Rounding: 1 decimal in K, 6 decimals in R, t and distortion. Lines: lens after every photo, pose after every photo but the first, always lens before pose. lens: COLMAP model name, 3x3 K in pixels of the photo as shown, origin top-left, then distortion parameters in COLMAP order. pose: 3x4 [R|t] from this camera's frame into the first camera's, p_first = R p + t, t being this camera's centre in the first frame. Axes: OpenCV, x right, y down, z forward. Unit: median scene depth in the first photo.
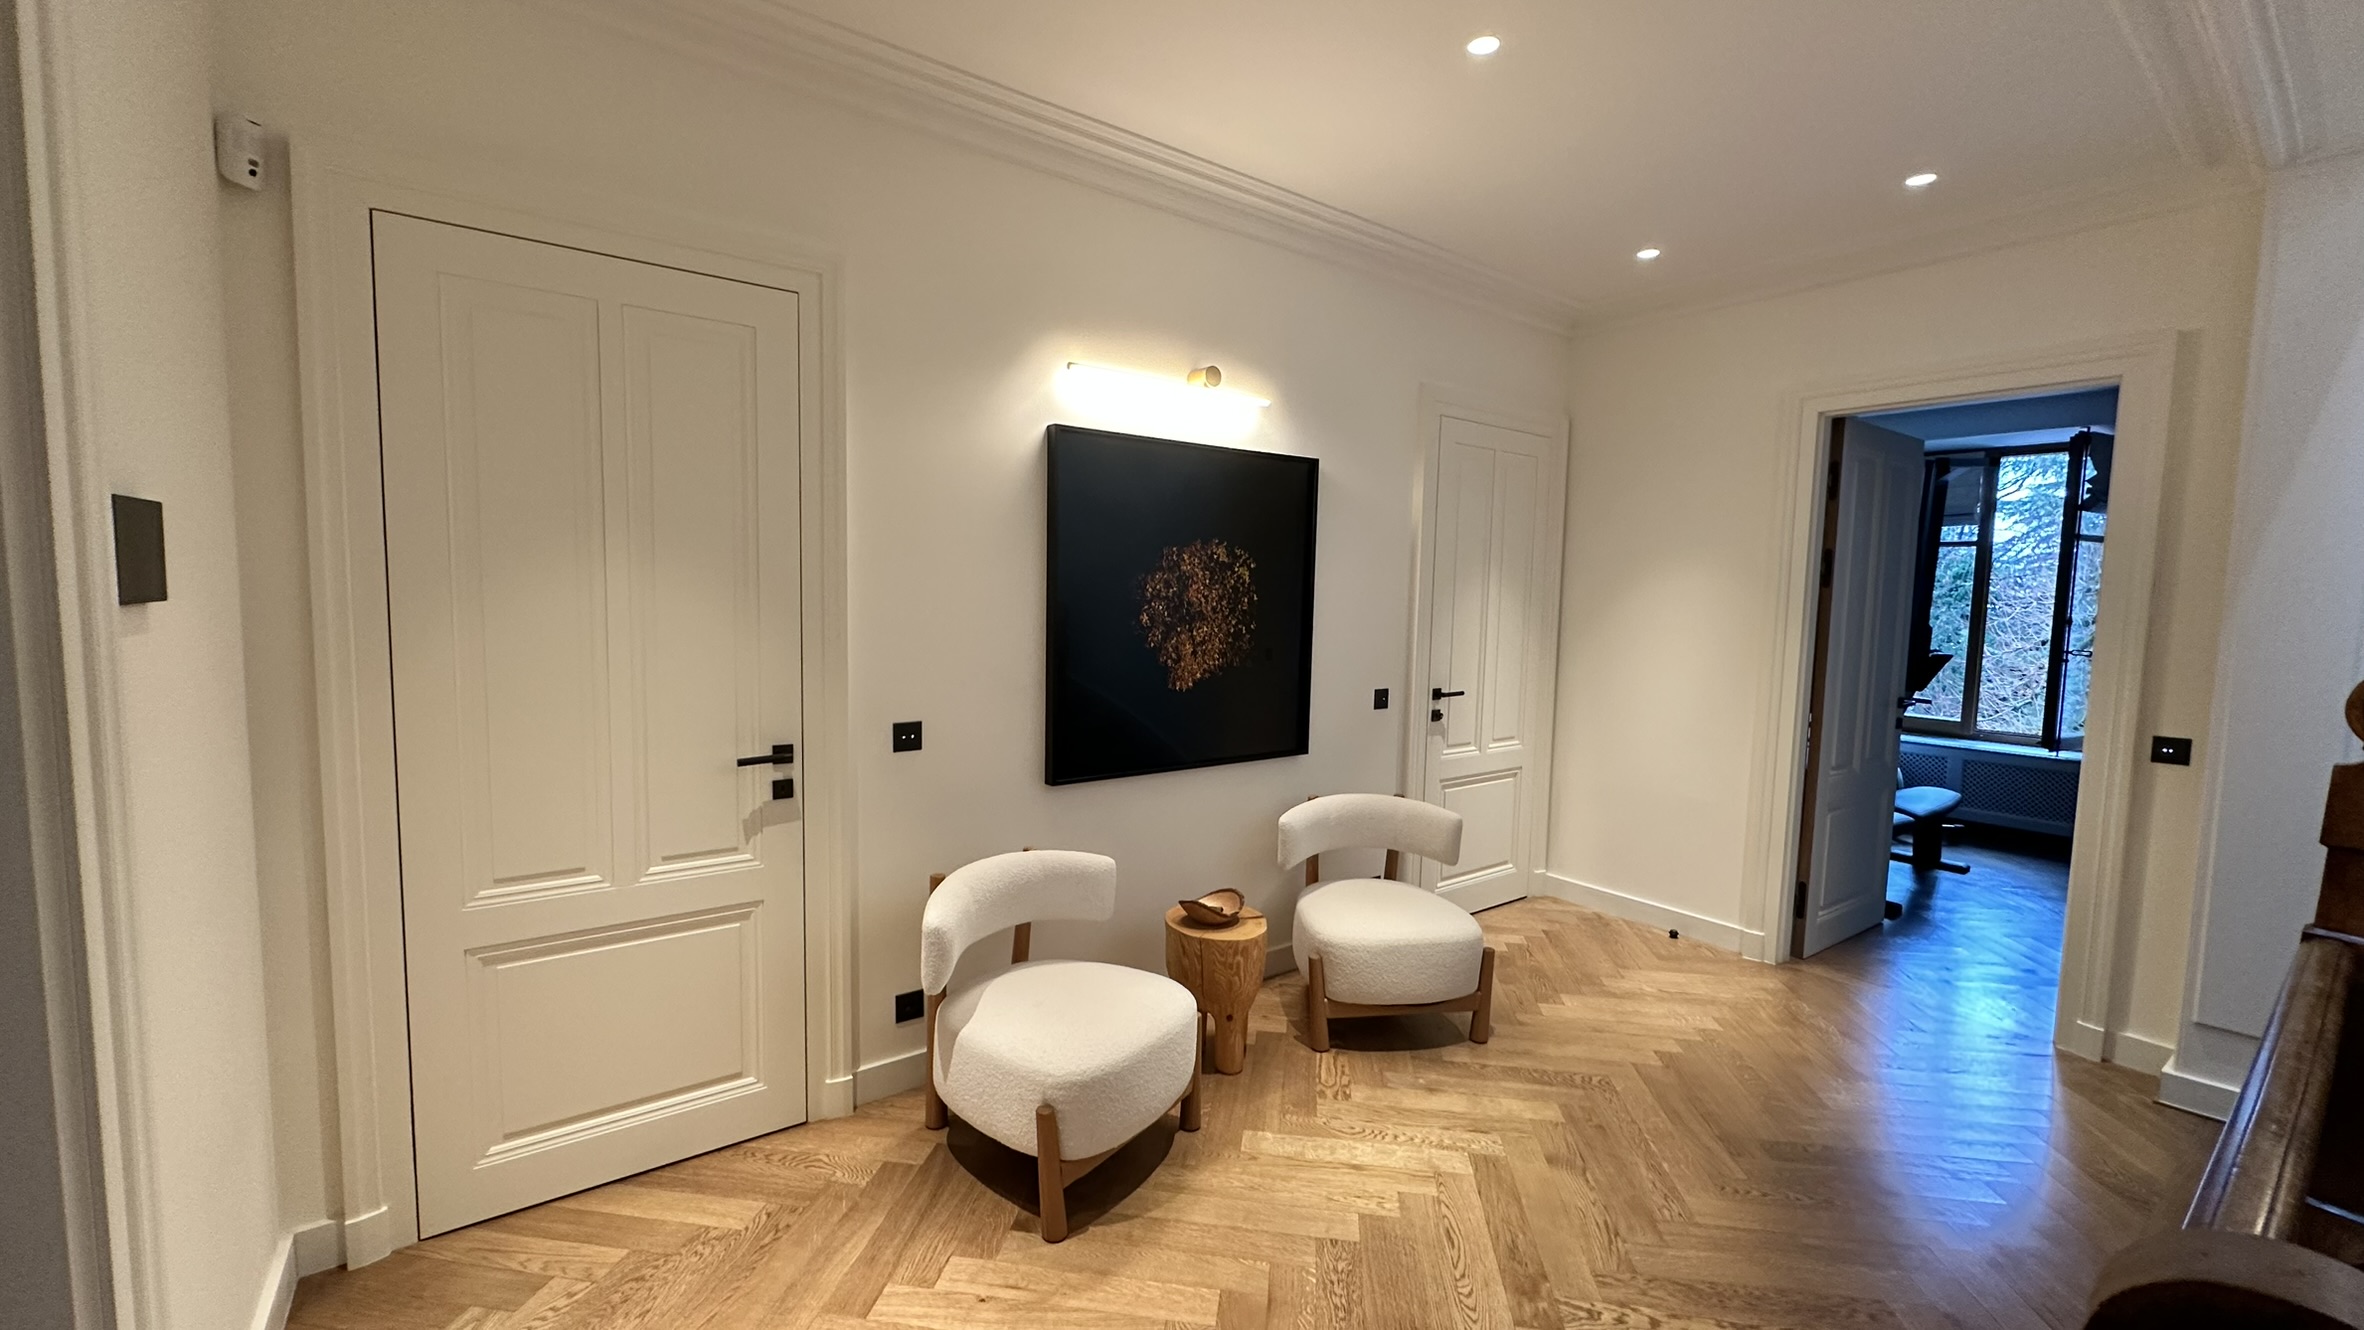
lens RADIAL K [[936.7, 0, 1190.8], [0, 936.7, 667.1], [0, 0, 1]] dist [-0.002346, -0.000351]
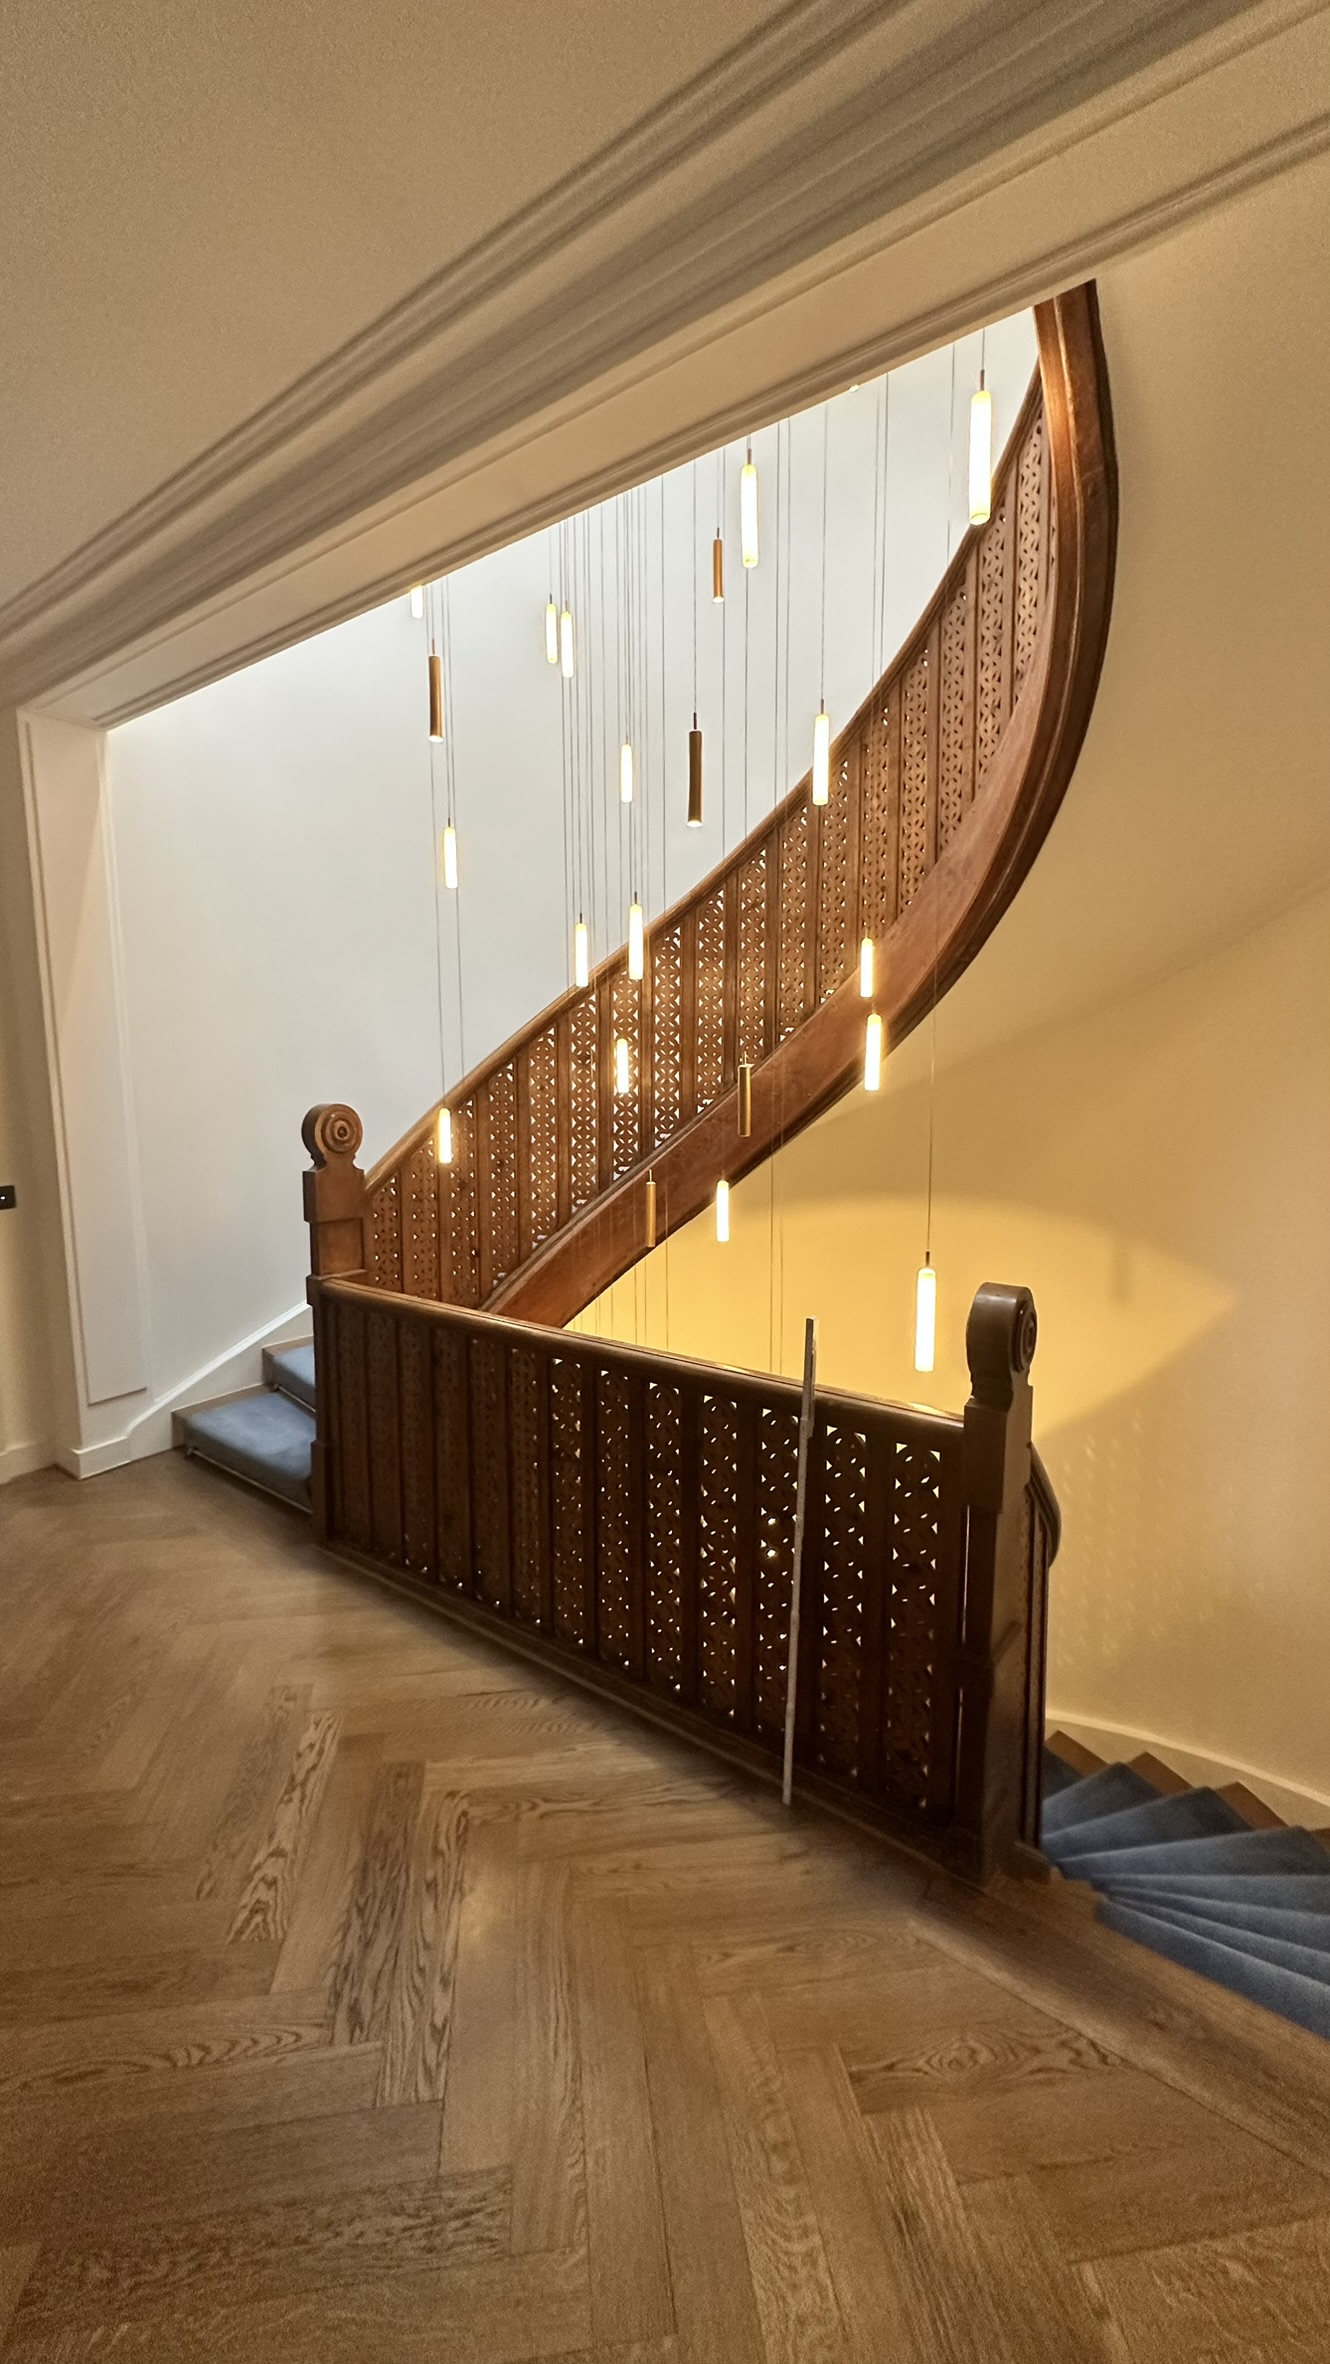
lens RADIAL K [[936.7, 0, 674.1], [0, 936.7, 1179.3], [0, 0, 1]] dist [-0.002346, -0.000351]
pose [[-0.279610, -0.133922, 0.950728, -0.402974], [0.077739, 0.983815, 0.161445, -0.077737], [-0.956961, 0.119050, -0.264674, 0.775441]]
